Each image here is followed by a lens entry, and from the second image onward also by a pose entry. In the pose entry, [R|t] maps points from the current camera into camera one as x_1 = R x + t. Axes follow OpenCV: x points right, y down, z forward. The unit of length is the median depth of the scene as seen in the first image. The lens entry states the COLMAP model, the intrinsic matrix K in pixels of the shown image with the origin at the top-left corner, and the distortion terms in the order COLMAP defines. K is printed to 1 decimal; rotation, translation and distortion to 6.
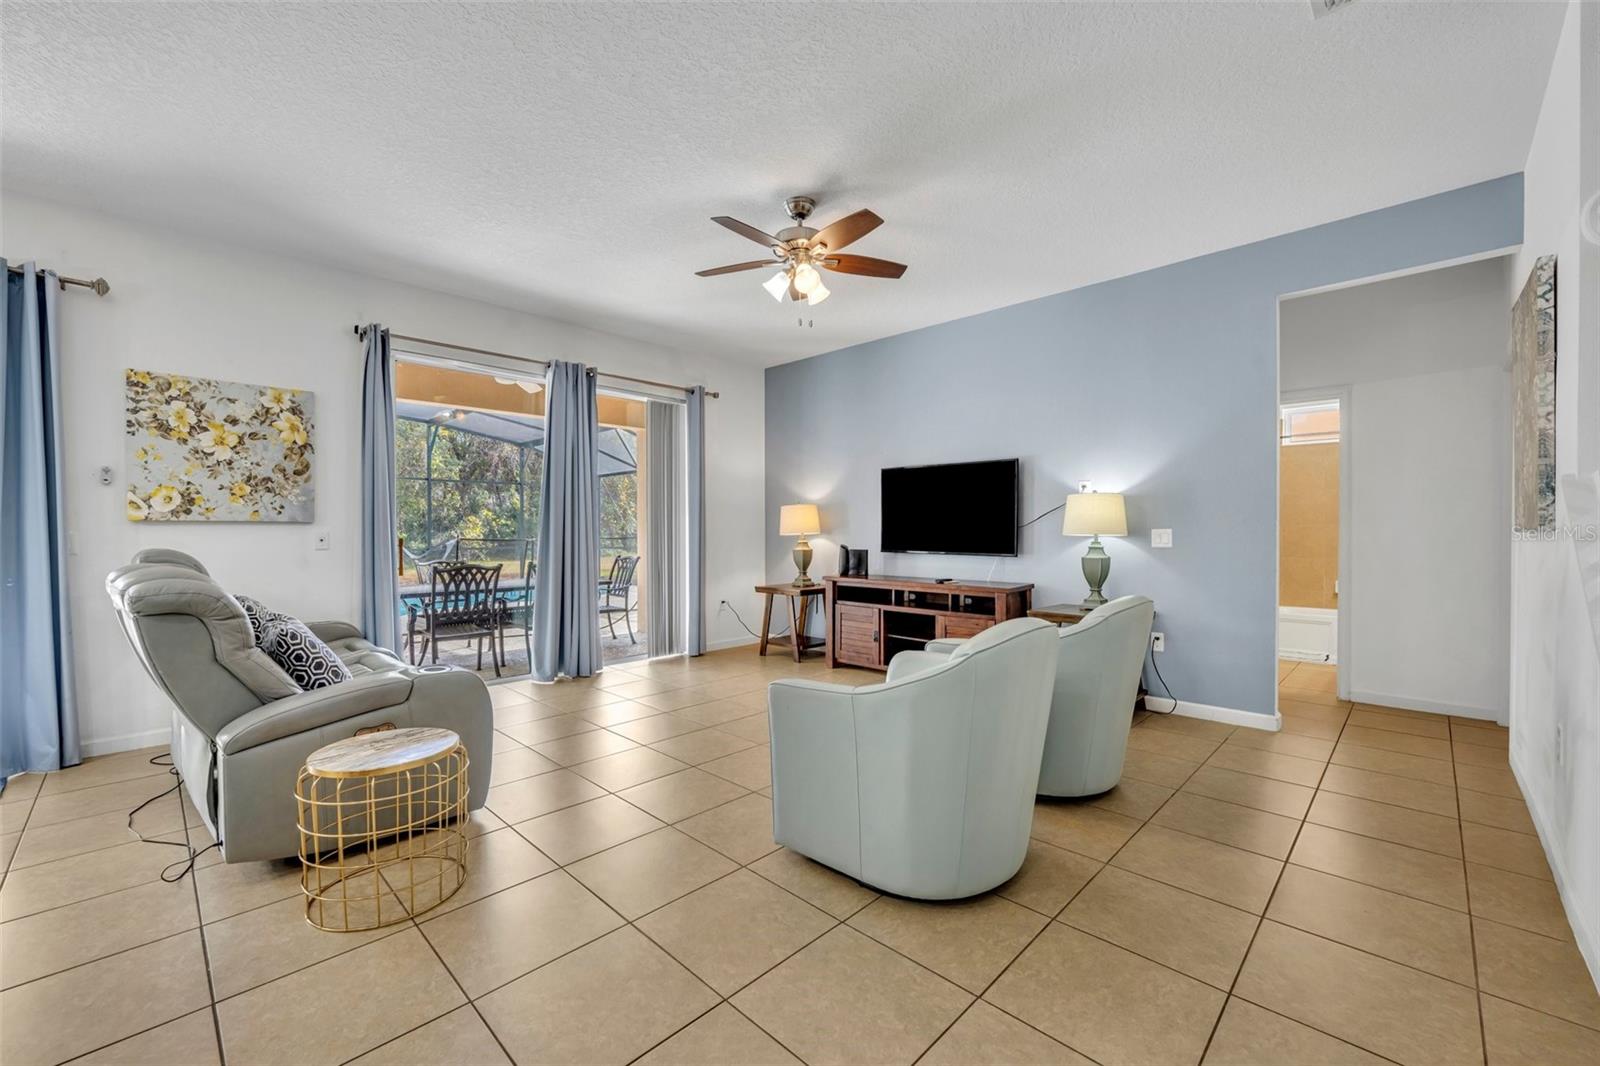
lens RADIAL K [[644.7, 0, 796.6], [0, 644.7, 533.6], [0, 0, 1]] dist [-0.002463, 0.000849]
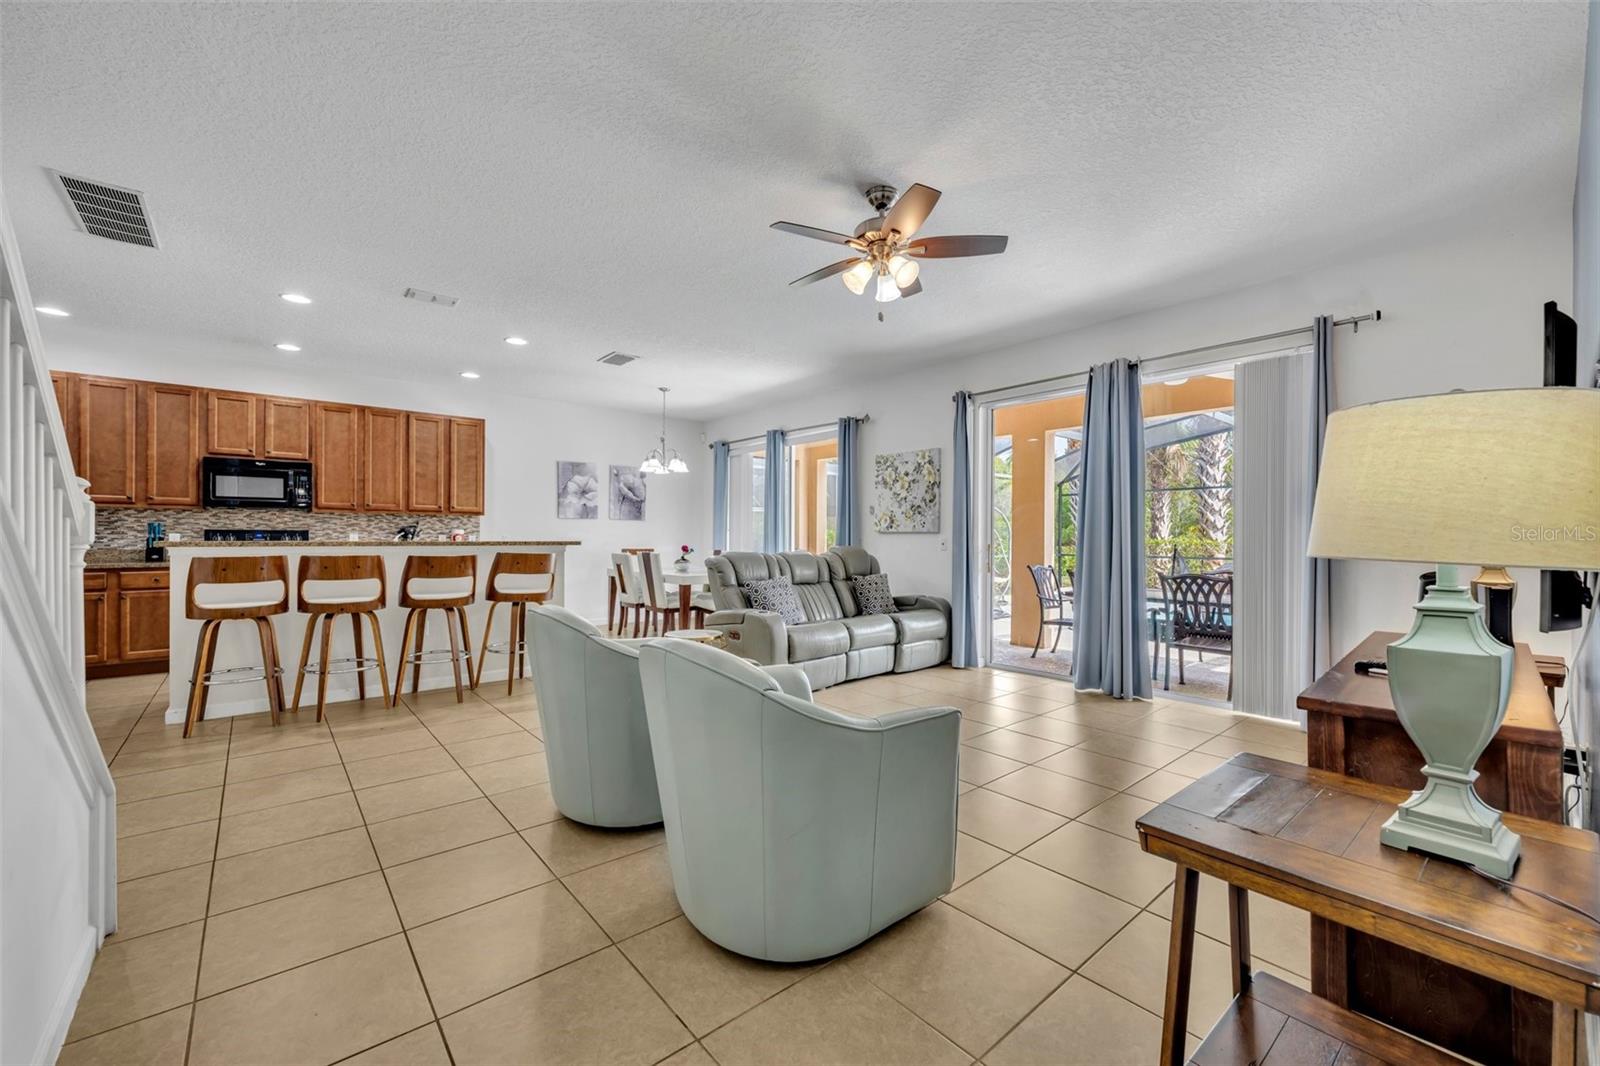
lens RADIAL K [[635.5, 0, 797.3], [0, 635.5, 536.1], [0, 0, 1]] dist [0.001102, 0.000230]
pose [[-0.086975, -0.002294, -0.996208, 0.793266], [-0.010142, 0.999948, -0.001417, -0.002352], [0.996159, 0.009981, -0.086994, 0.794013]]
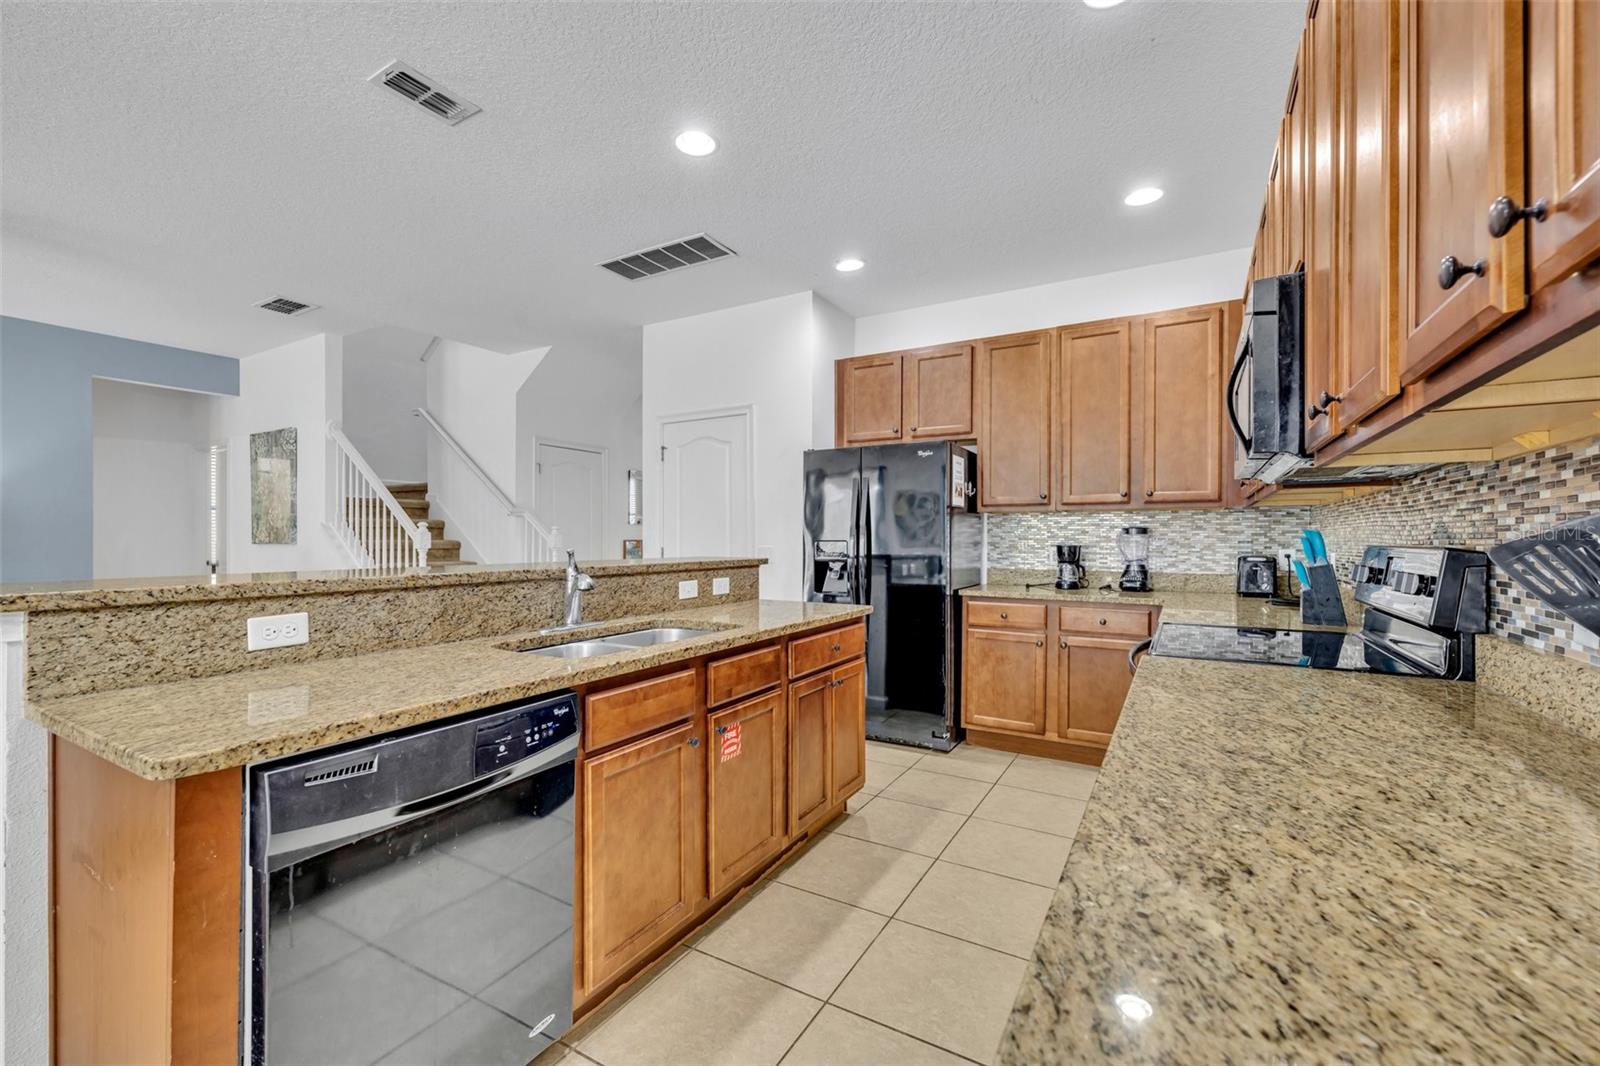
lens RADIAL K [[661.8, 0, 801.5], [0, 661.8, 541.8], [0, 0, 1]] dist [0.000327, 0.000137]
pose [[-0.247515, -0.006158, 0.968865, -0.922604], [0.002723, 0.999971, 0.007051, -0.013628], [-0.968880, 0.004384, -0.247491, -0.121175]]
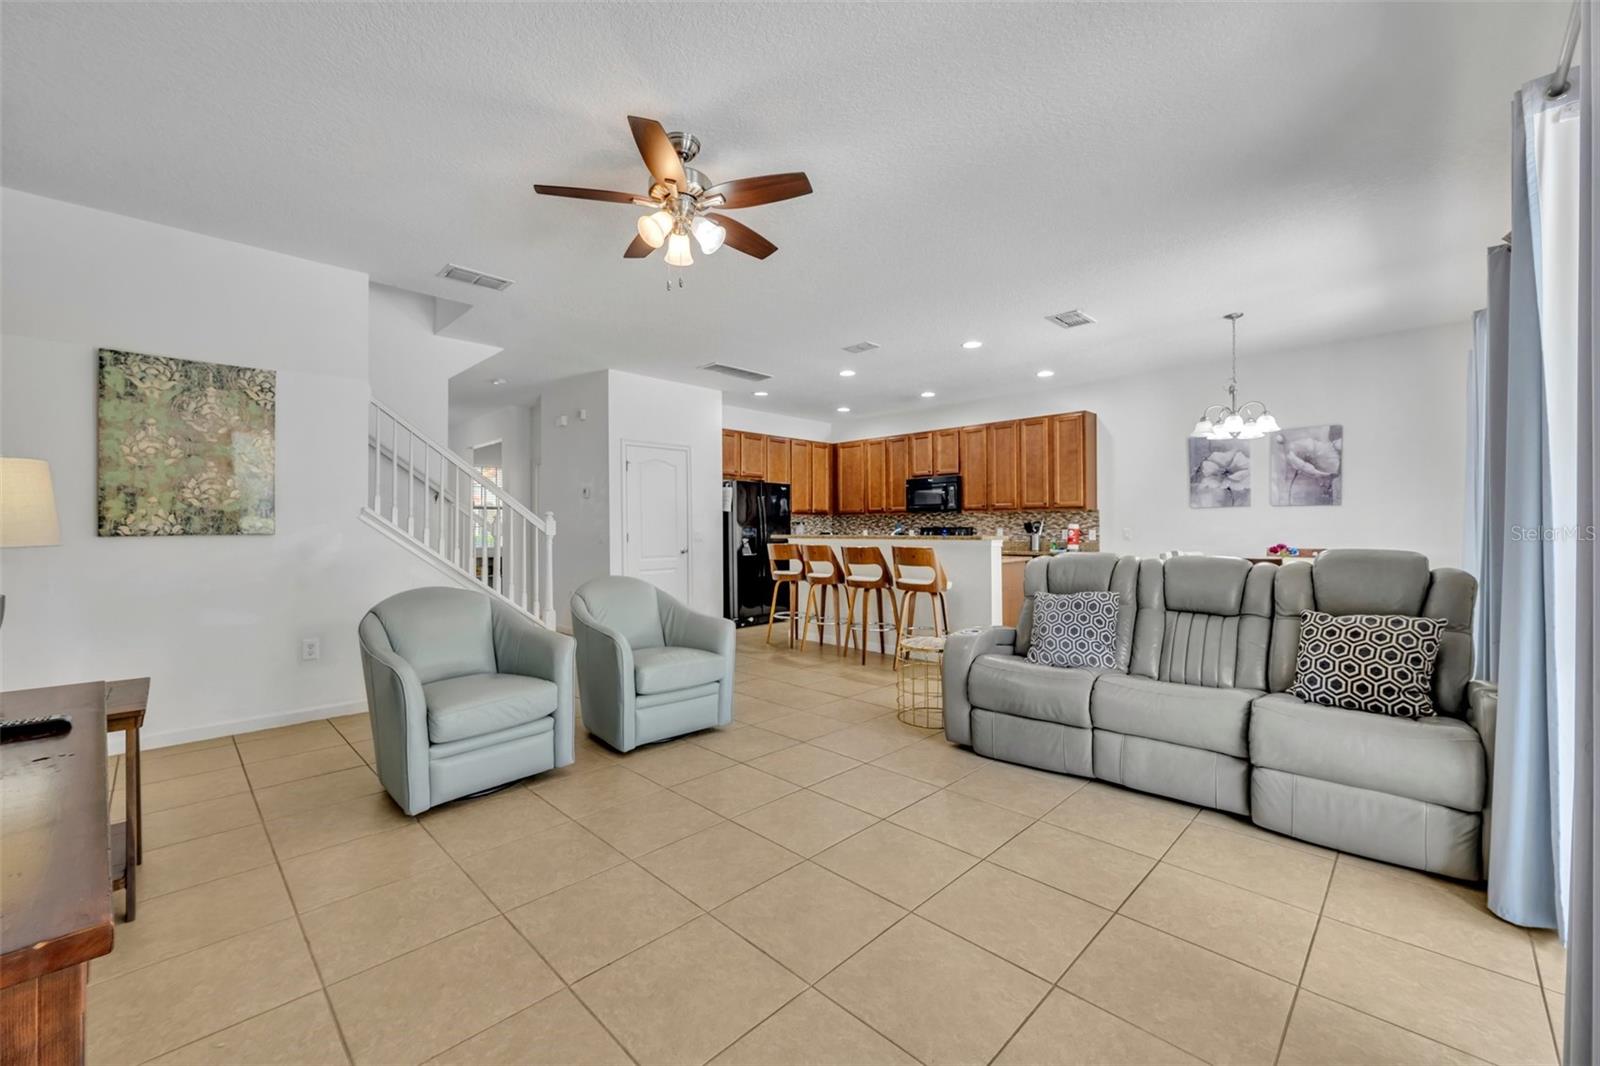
lens RADIAL K [[644.7, 0, 804.4], [0, 644.7, 530.8], [0, 0, 1]] dist [-0.002463, 0.000849]
pose [[-0.999931, 0.005550, -0.010367, -0.112549], [0.005463, 0.999950, 0.008381, -0.013957], [0.010413, 0.008324, -0.999911, 1.514174]]
